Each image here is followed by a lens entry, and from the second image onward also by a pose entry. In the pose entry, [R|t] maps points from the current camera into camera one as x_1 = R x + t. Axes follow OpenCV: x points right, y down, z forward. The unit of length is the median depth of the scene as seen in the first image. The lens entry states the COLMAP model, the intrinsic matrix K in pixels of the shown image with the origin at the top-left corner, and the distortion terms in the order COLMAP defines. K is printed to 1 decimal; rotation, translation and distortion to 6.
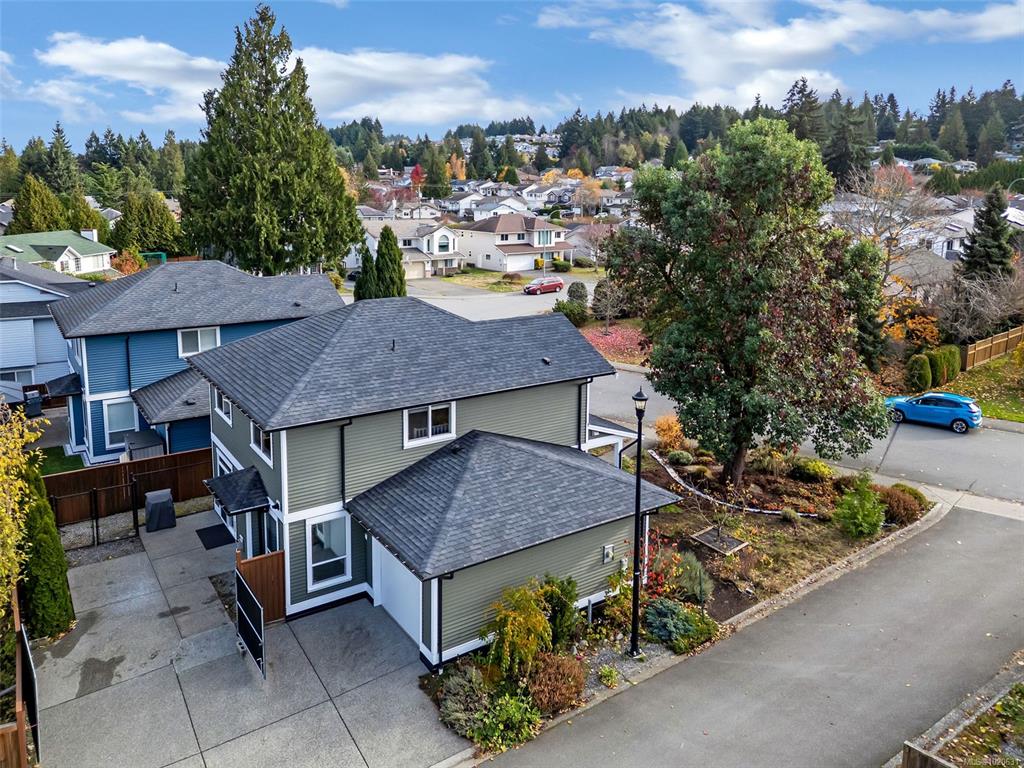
lens RADIAL K [[740.5, 0, 511.6], [0, 740.5, 314.7], [0, 0, 1]] dist [0.039172, -0.004638]
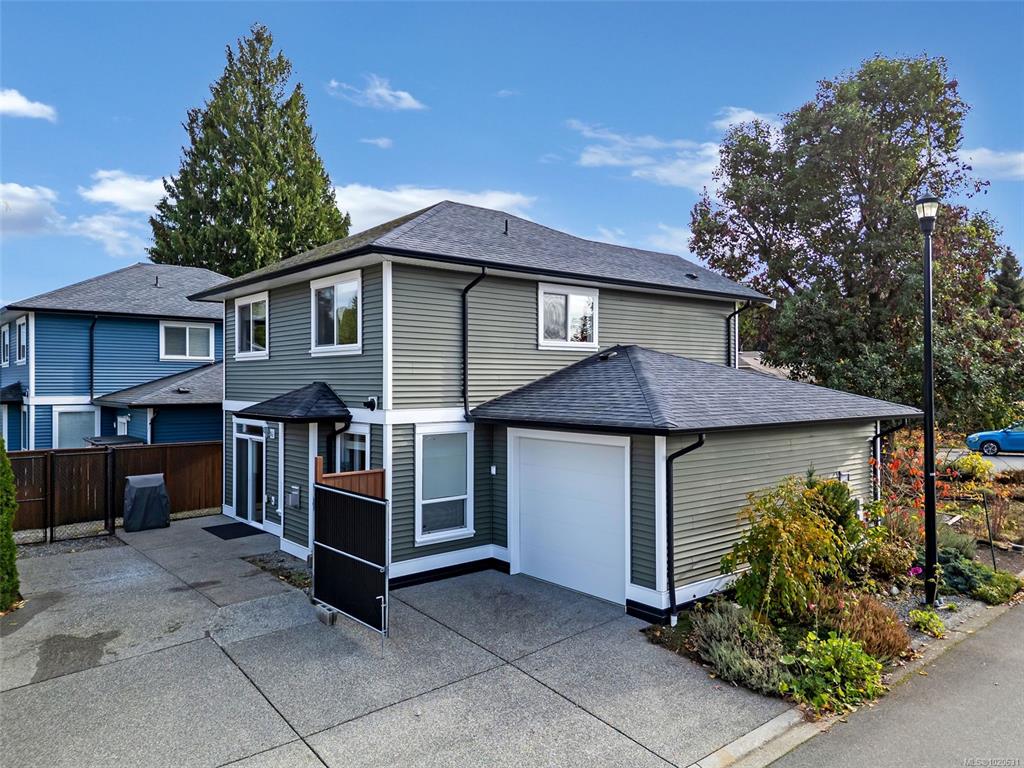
lens RADIAL K [[722.5, 0, 525.5], [0, 722.5, 383.2], [0, 0, 1]] dist [0.028401, 0.002910]
pose [[0.993838, -0.016699, 0.109578, -0.252644], [0.034049, 0.986782, -0.158434, 0.346492], [-0.105484, 0.161188, 0.981270, 0.375523]]
